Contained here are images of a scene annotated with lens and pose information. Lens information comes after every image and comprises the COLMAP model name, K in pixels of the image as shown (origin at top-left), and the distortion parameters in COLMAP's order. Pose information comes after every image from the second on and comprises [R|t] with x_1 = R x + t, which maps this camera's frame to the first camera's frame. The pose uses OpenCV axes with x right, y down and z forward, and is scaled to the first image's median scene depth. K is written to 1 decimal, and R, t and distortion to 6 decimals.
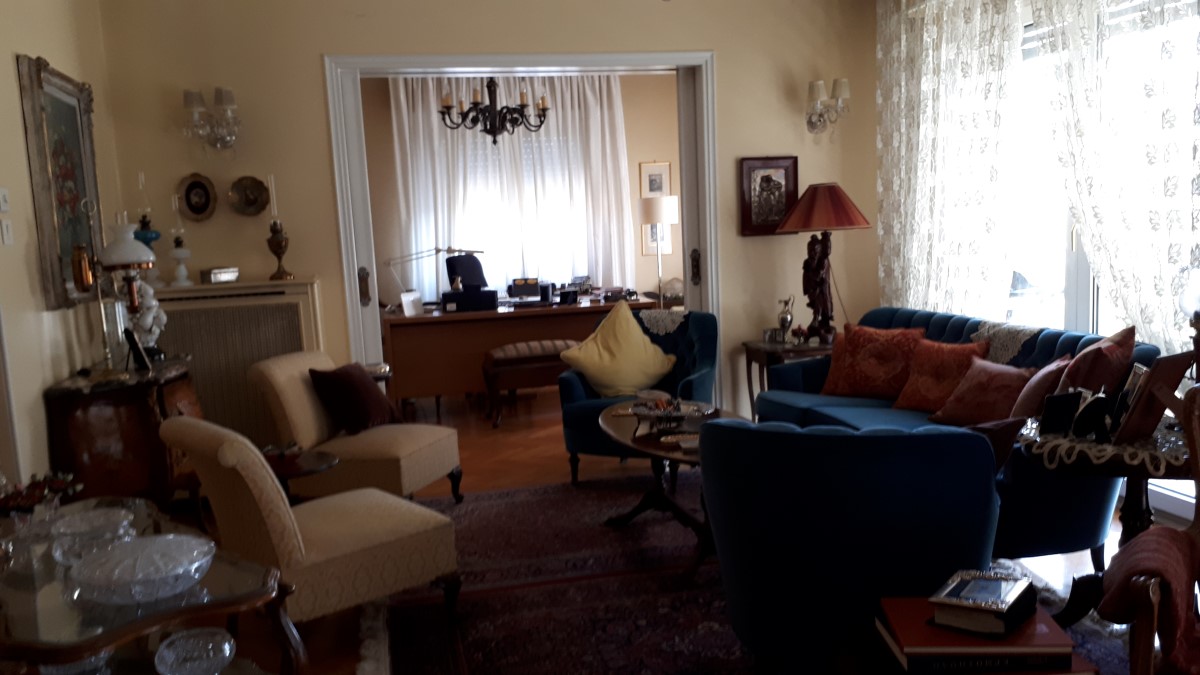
lens RADIAL K [[960.3, 0, 600.0], [0, 960.3, 337.5], [0, 0, 1]] dist [0.067321, -0.109066]
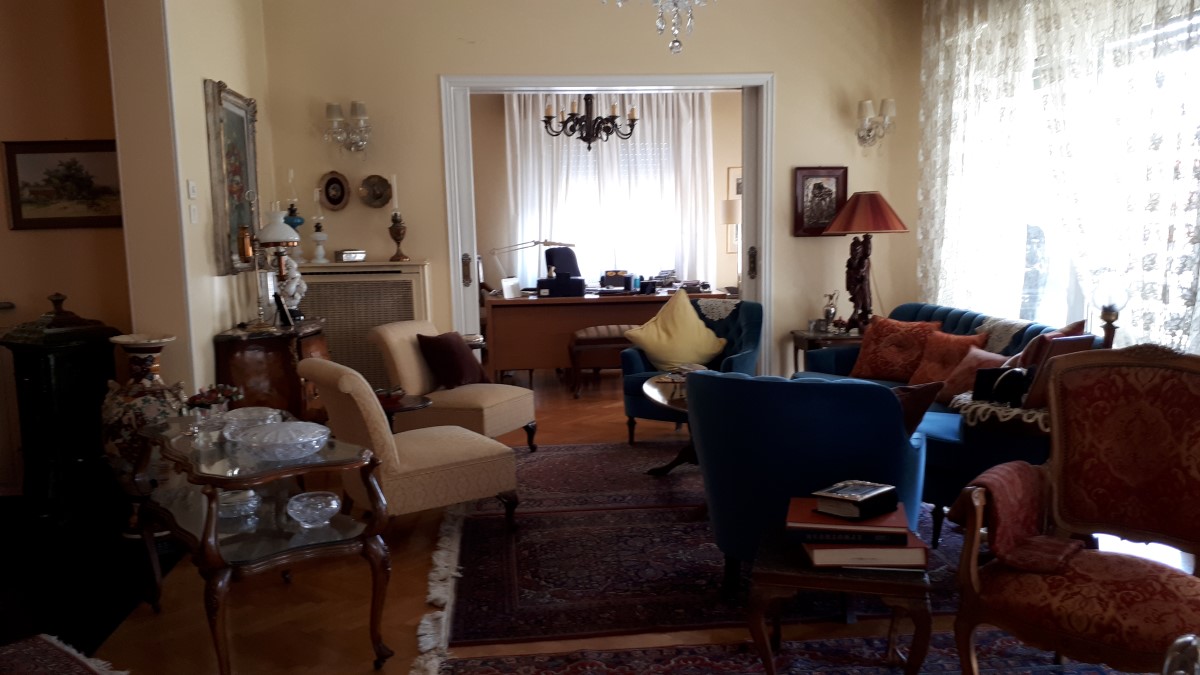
lens RADIAL K [[955.8, 0, 600.0], [0, 955.8, 337.5], [0, 0, 1]] dist [0.199014, -0.476647]
pose [[0.991071, 0.043828, -0.125926, 0.080006], [-0.043687, 0.999038, 0.003888, 0.021036], [0.125975, 0.001648, 0.992032, -0.174751]]
